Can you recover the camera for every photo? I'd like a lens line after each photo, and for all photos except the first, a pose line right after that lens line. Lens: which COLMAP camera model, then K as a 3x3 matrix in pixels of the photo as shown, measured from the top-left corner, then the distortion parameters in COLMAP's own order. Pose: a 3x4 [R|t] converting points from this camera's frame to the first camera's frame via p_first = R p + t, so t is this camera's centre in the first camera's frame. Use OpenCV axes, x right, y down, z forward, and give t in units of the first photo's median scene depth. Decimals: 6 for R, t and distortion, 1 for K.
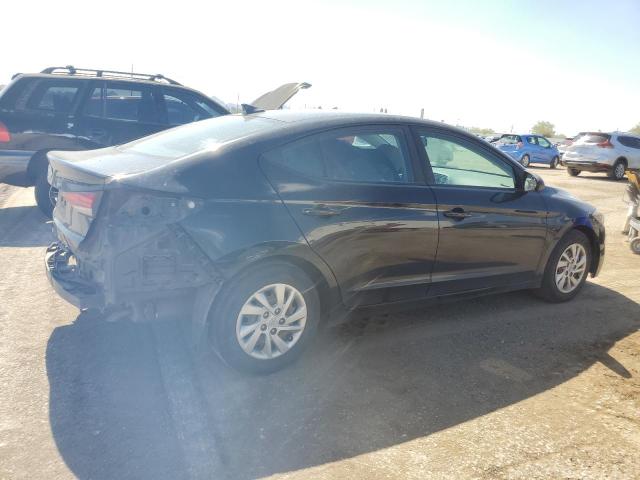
lens RADIAL K [[523.5, 0, 320.1], [0, 523.5, 240.0], [0, 0, 1]] dist [-0.009634, 0.005855]
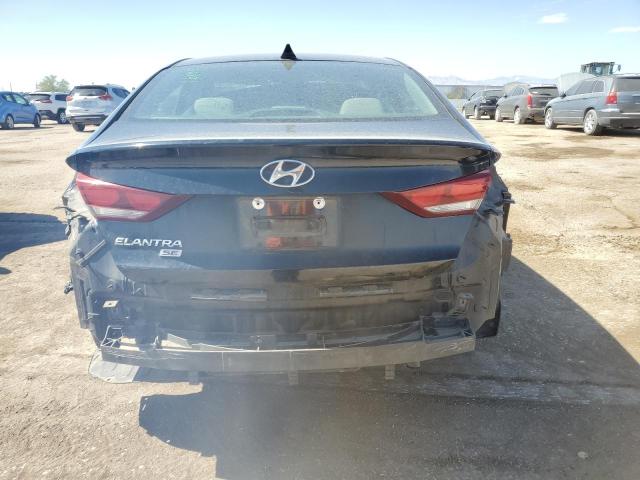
lens RADIAL K [[523.5, 0, 319.8], [0, 523.5, 240.0], [0, 0, 1]] dist [-0.009634, 0.005855]
pose [[0.451967, -0.281131, 0.846576, -0.198878], [0.214703, 0.955424, 0.202652, -0.031727], [-0.865811, 0.090170, 0.492180, 0.155123]]
